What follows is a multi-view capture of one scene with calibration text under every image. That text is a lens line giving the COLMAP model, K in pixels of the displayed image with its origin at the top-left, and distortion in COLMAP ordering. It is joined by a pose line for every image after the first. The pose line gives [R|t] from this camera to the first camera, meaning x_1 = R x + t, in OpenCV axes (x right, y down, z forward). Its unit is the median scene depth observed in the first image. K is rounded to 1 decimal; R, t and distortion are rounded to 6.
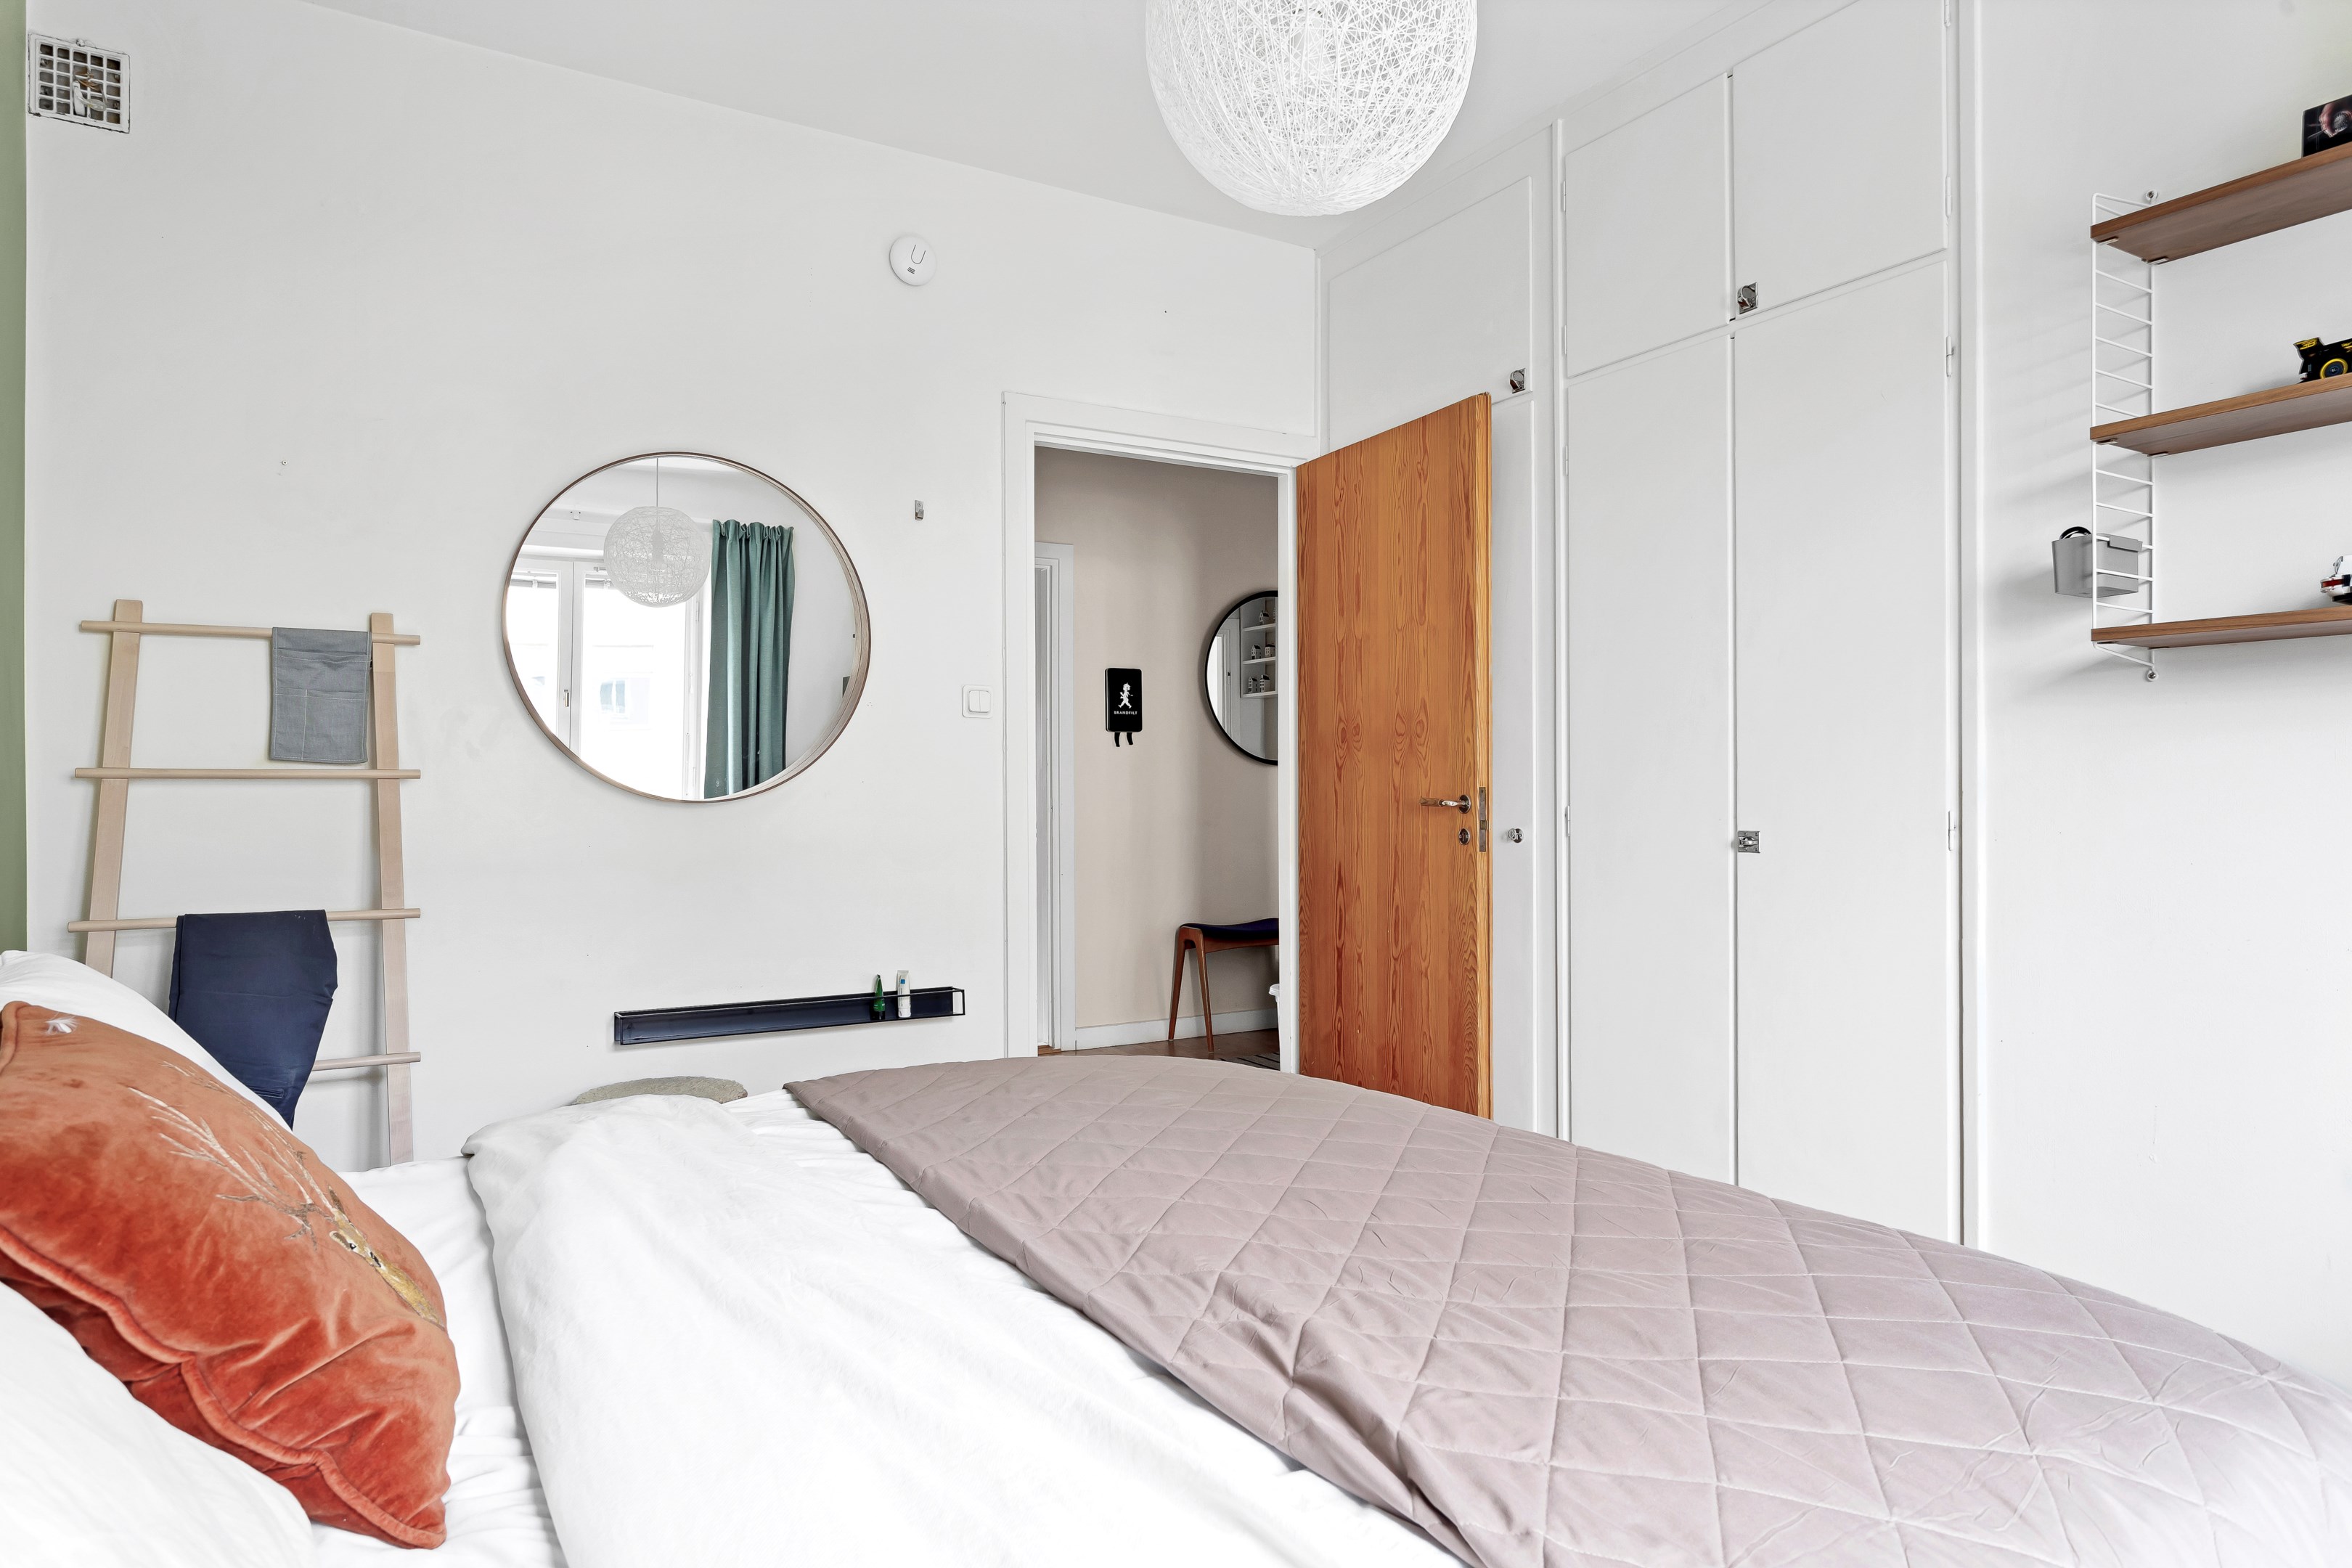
lens RADIAL K [[1423.2, 0, 1169.3], [0, 1423.2, 753.2], [0, 0, 1]] dist [-0.005981, 0.006053]
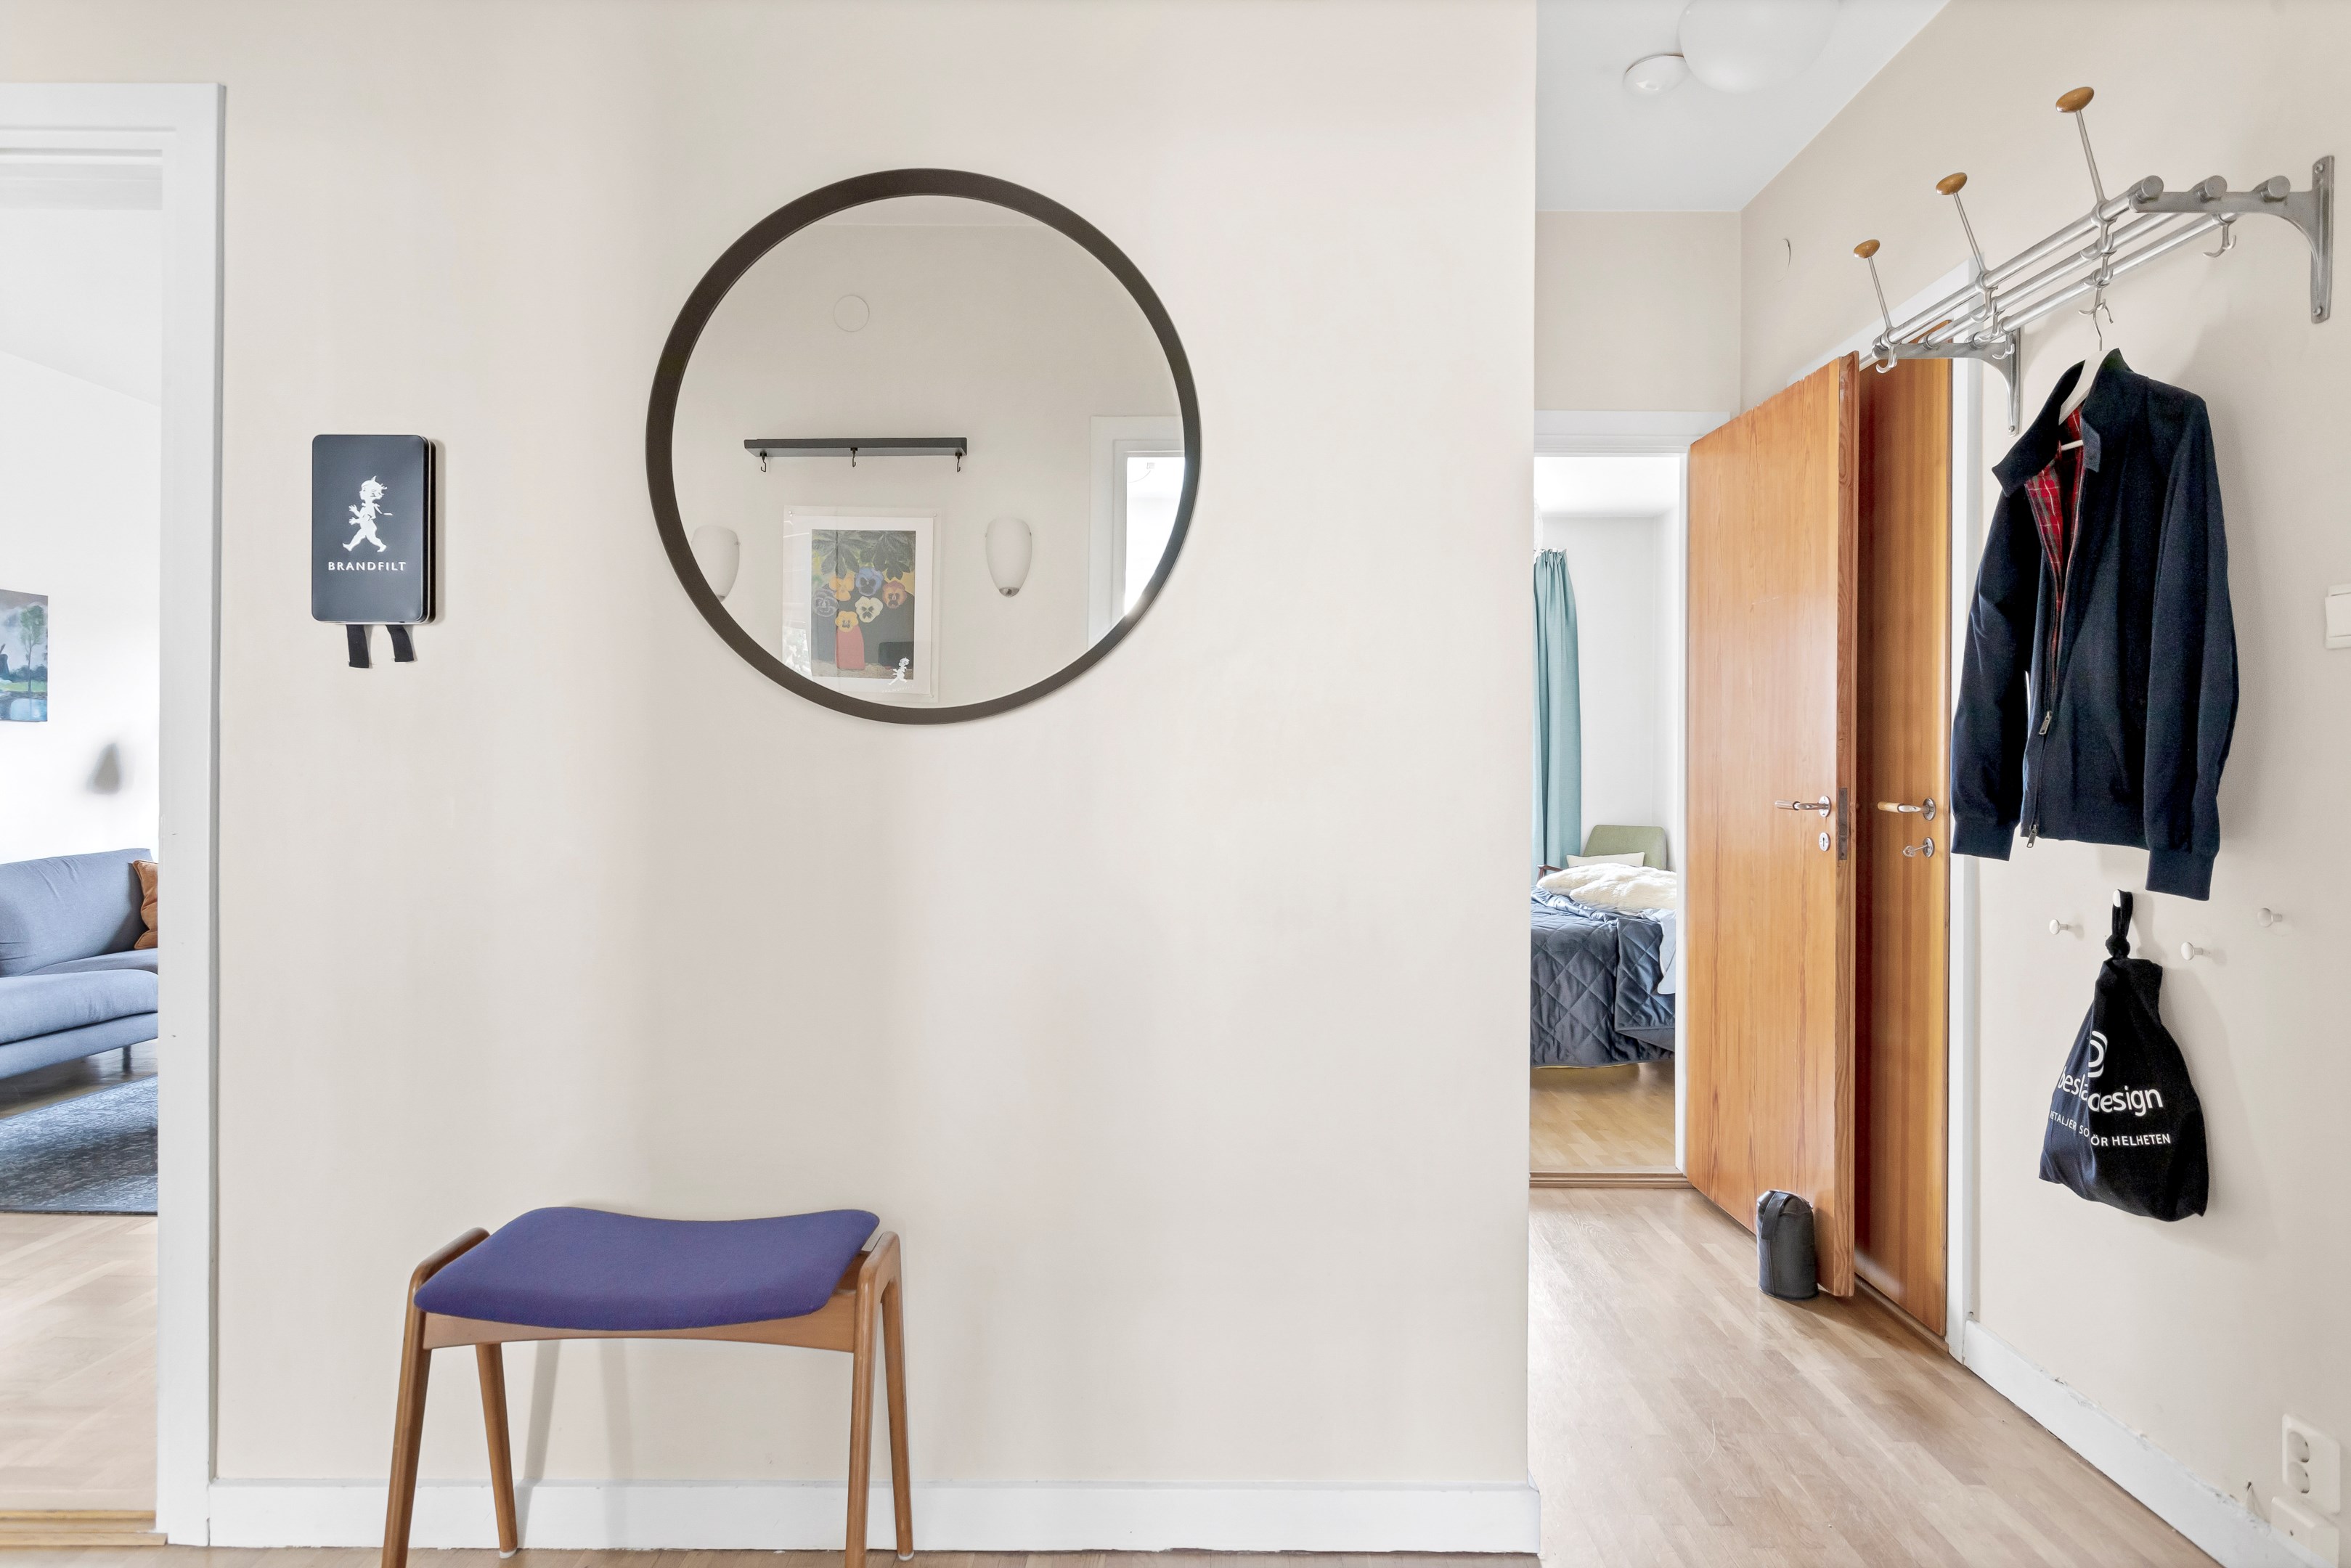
lens RADIAL K [[1392.3, 0, 1179.6], [0, 1392.3, 772.3], [0, 0, 1]] dist [0.000371, 0.002719]
pose [[0.867723, 0.012886, -0.496882, 0.298679], [-0.001558, 0.999729, 0.023207, 0.012371], [0.497046, -0.019363, 0.867508, 0.802504]]
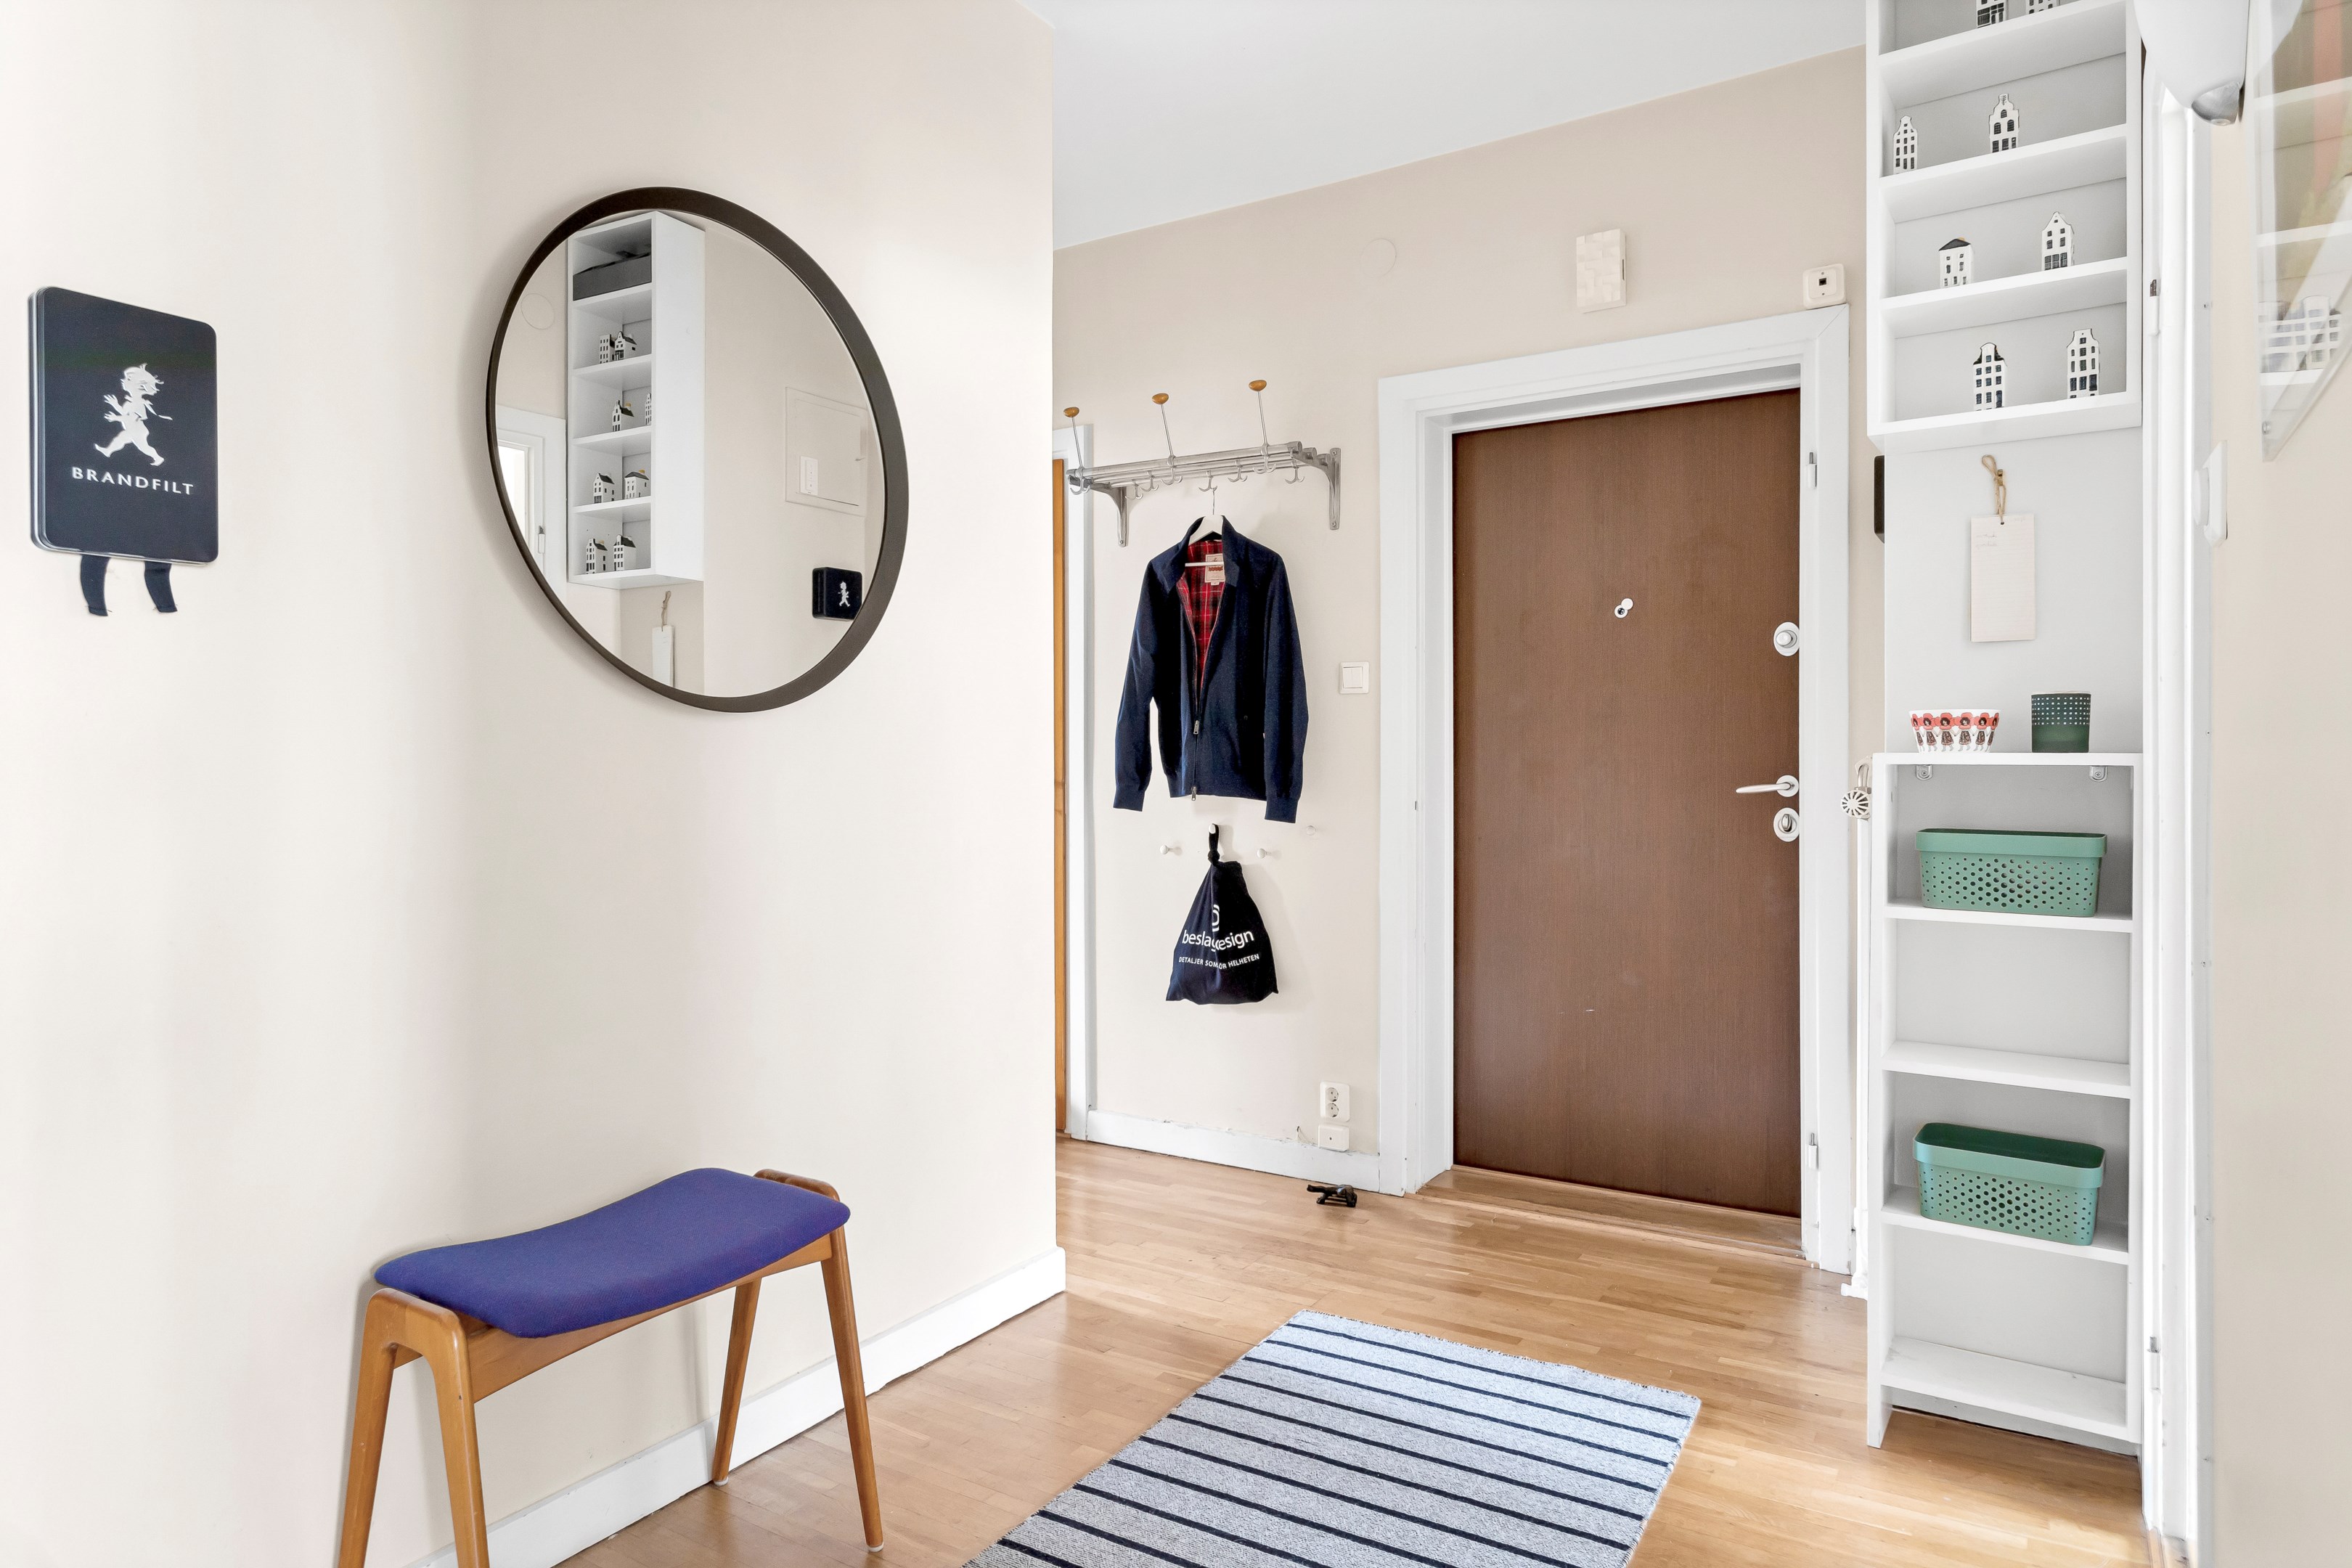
lens RADIAL K [[1393.0, 0, 1180.1], [0, 1393.0, 772.3], [0, 0, 1]] dist [0.000371, 0.002719]
pose [[0.882571, 0.005253, 0.470149, 0.017300], [-0.016159, 0.999686, 0.019162, 0.015731], [-0.469901, -0.024509, 0.882379, 0.685938]]
